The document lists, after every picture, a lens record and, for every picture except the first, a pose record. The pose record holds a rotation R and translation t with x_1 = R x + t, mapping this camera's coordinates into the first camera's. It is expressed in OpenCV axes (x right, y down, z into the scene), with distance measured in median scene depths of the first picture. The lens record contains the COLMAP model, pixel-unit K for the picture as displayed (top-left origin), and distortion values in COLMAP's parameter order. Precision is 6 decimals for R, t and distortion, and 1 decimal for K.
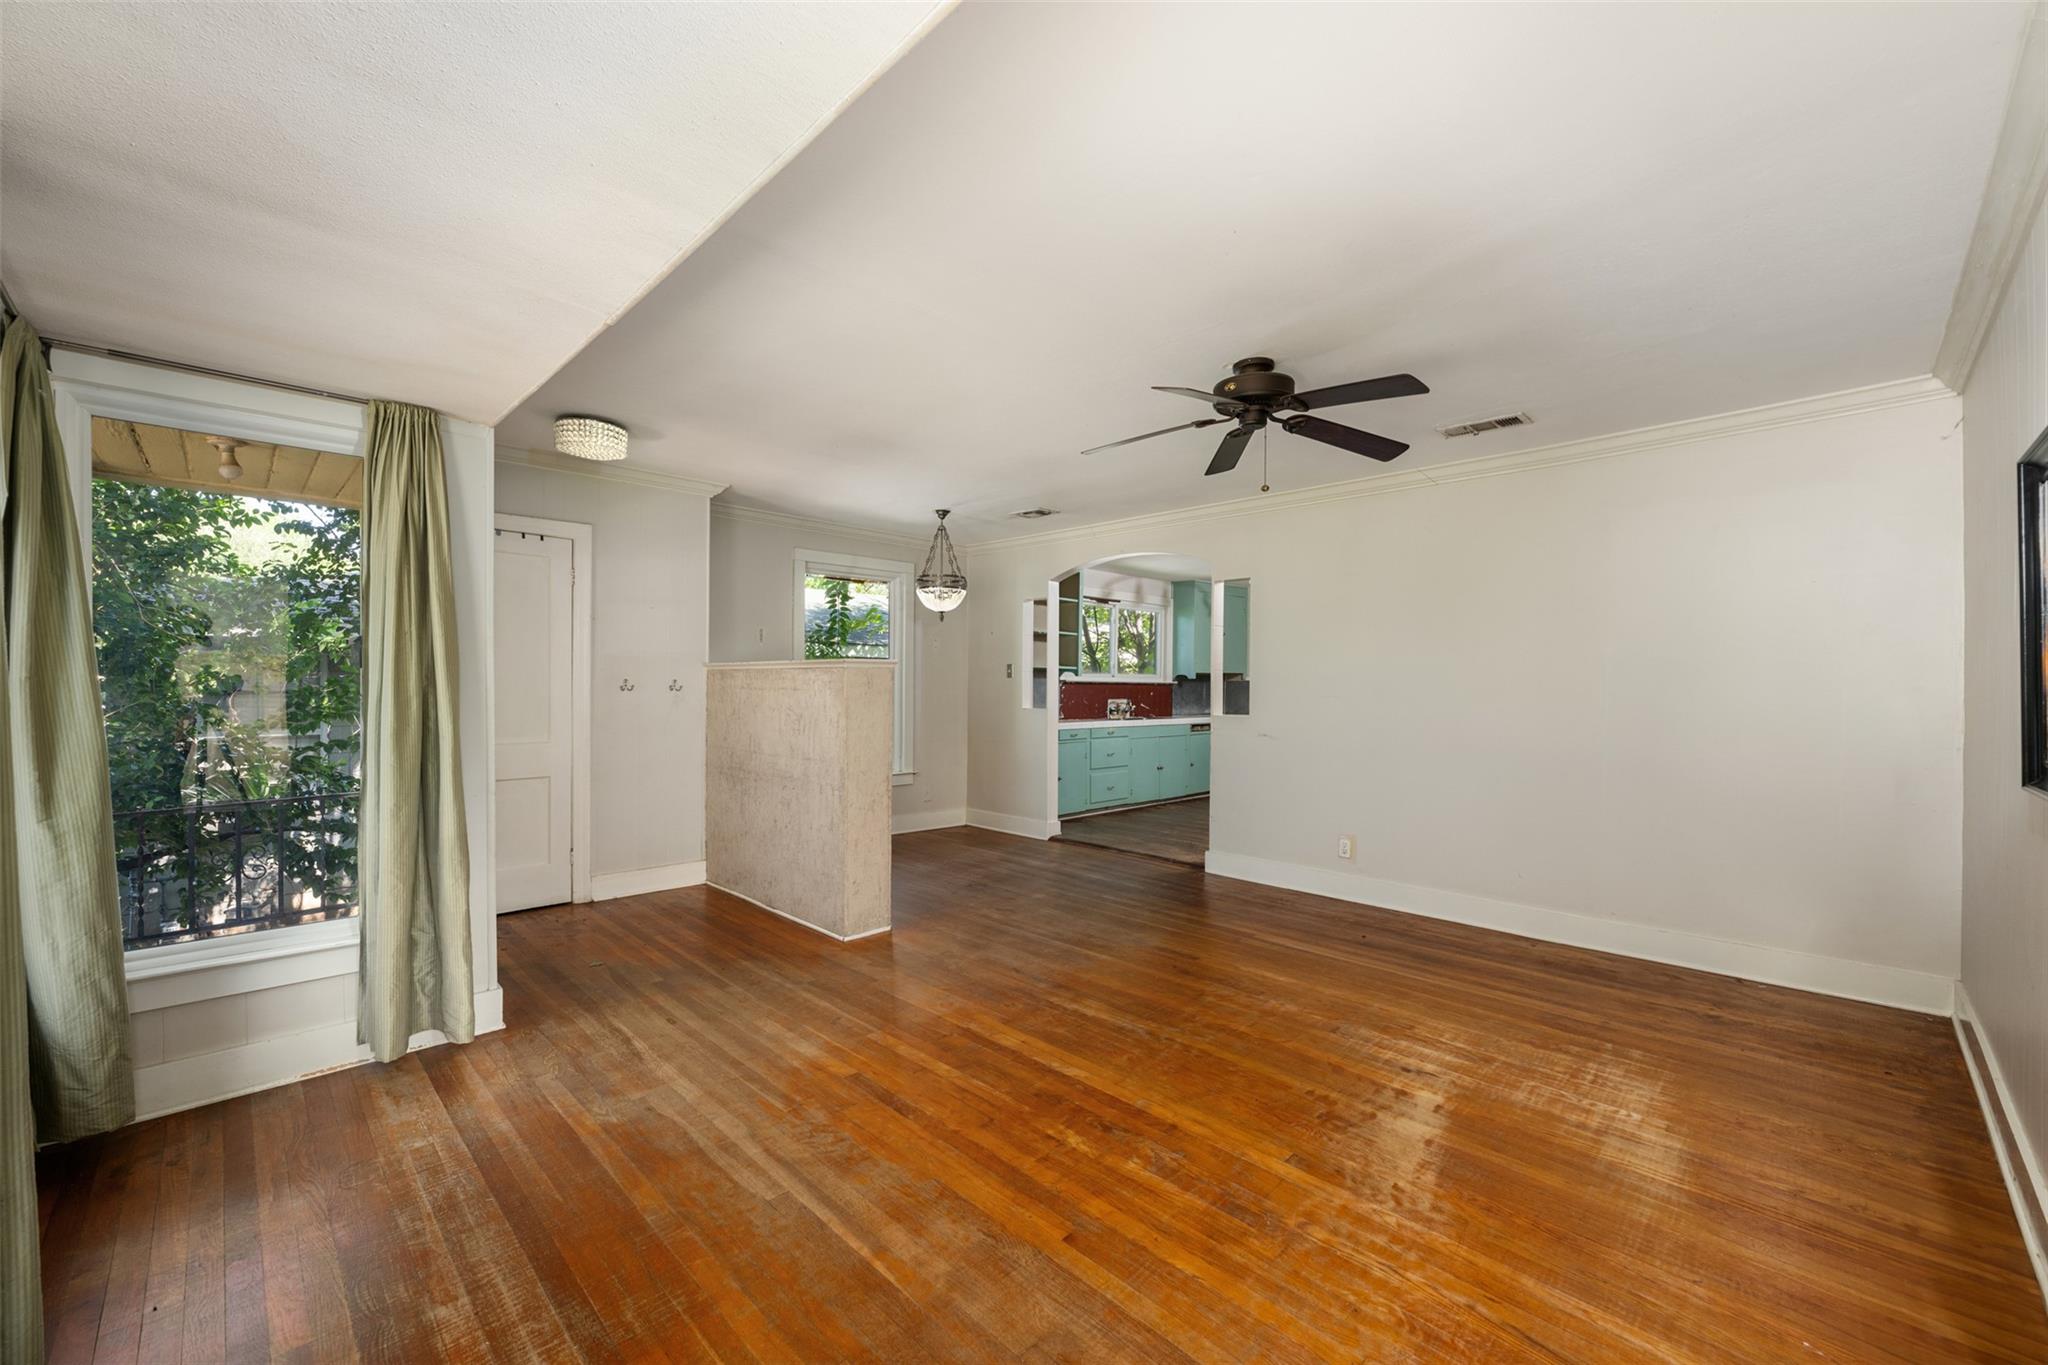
lens RADIAL K [[810.7, 0, 1020.5], [0, 810.7, 686.6], [0, 0, 1]] dist [0.000809, -0.000631]
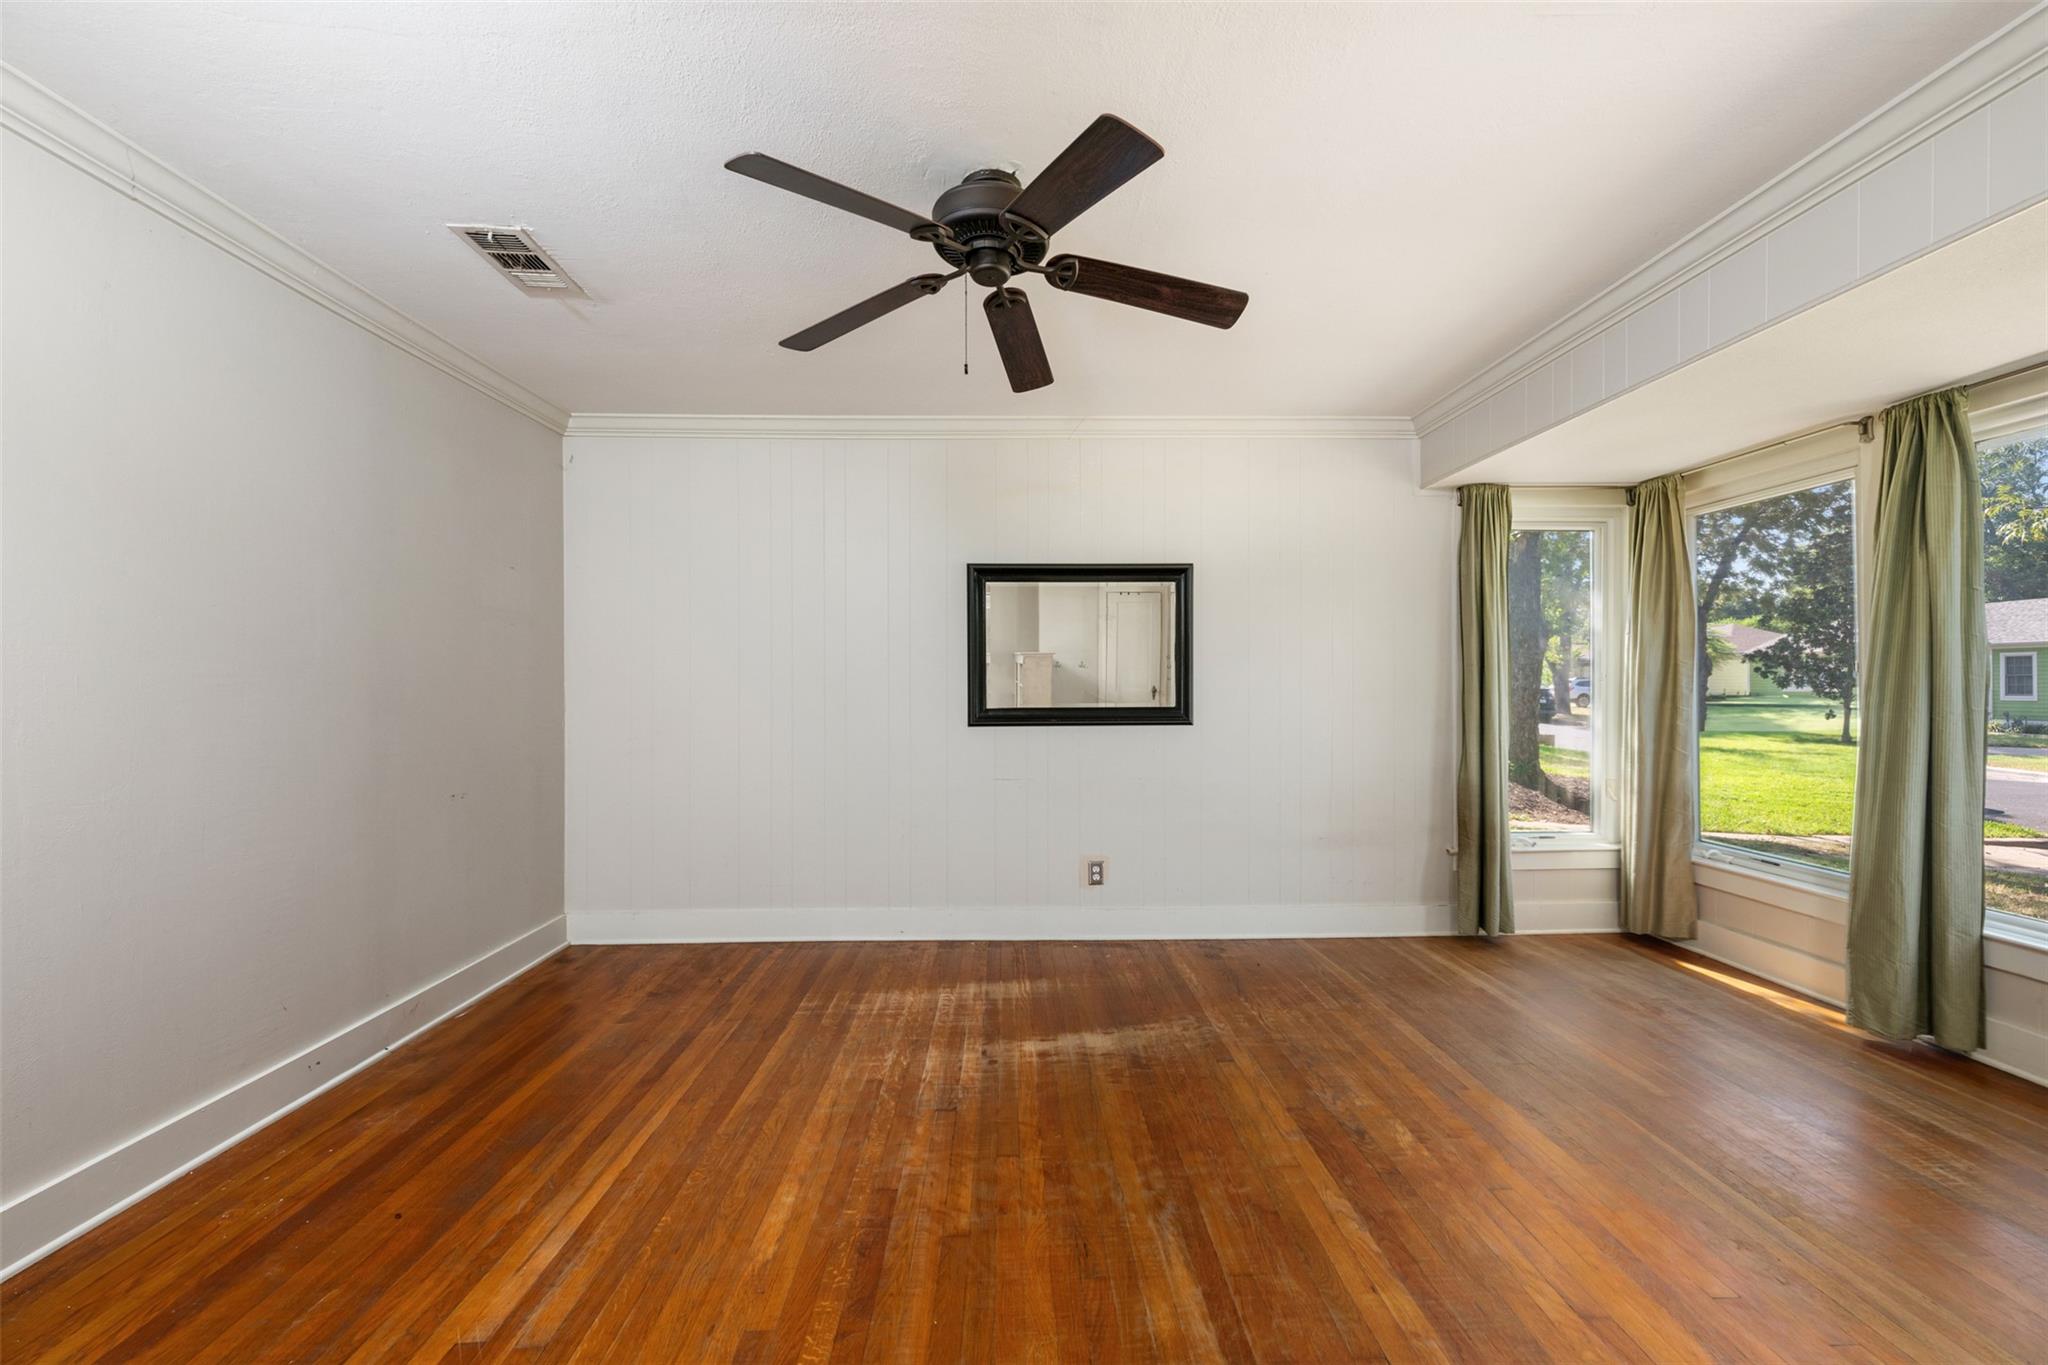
lens RADIAL K [[810.7, 0, 1028.3], [0, 810.7, 681.4], [0, 0, 1]] dist [0.000809, -0.000631]
pose [[-0.733466, -0.001546, 0.679724, -0.211477], [-0.002261, 0.999997, -0.000166, 0.013921], [-0.679722, -0.001659, -0.733468, 1.634748]]
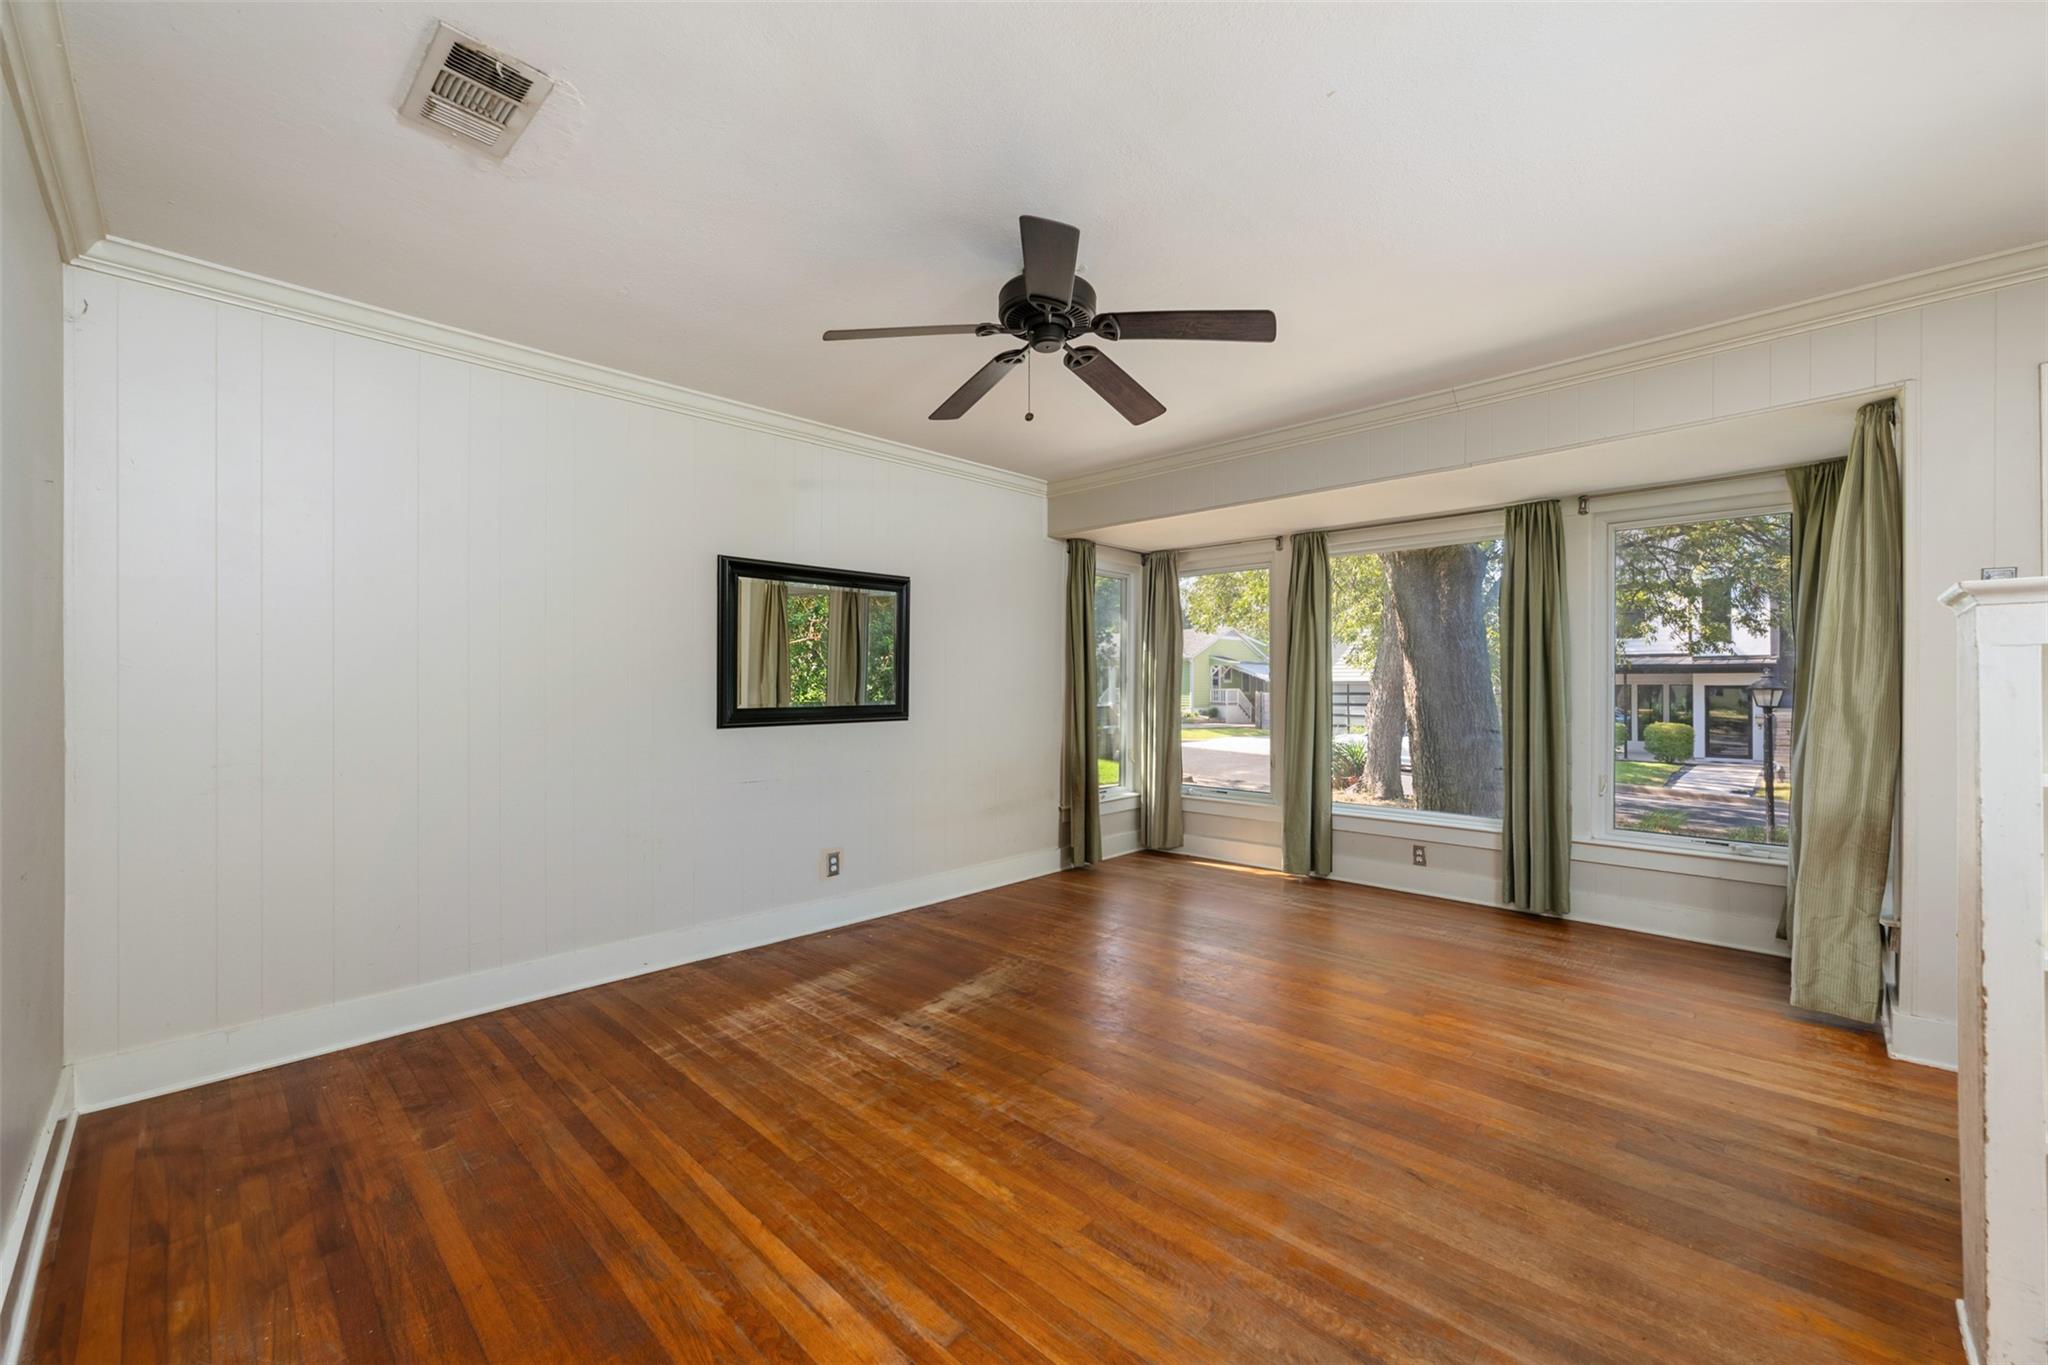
lens RADIAL K [[810.7, 0, 1019.8], [0, 810.7, 683.7], [0, 0, 1]] dist [0.000809, -0.000631]
pose [[-0.999703, -0.005920, -0.023630, 0.368235], [-0.005904, 0.999982, -0.000743, 0.017652], [0.023634, -0.000604, -0.999720, 2.009000]]
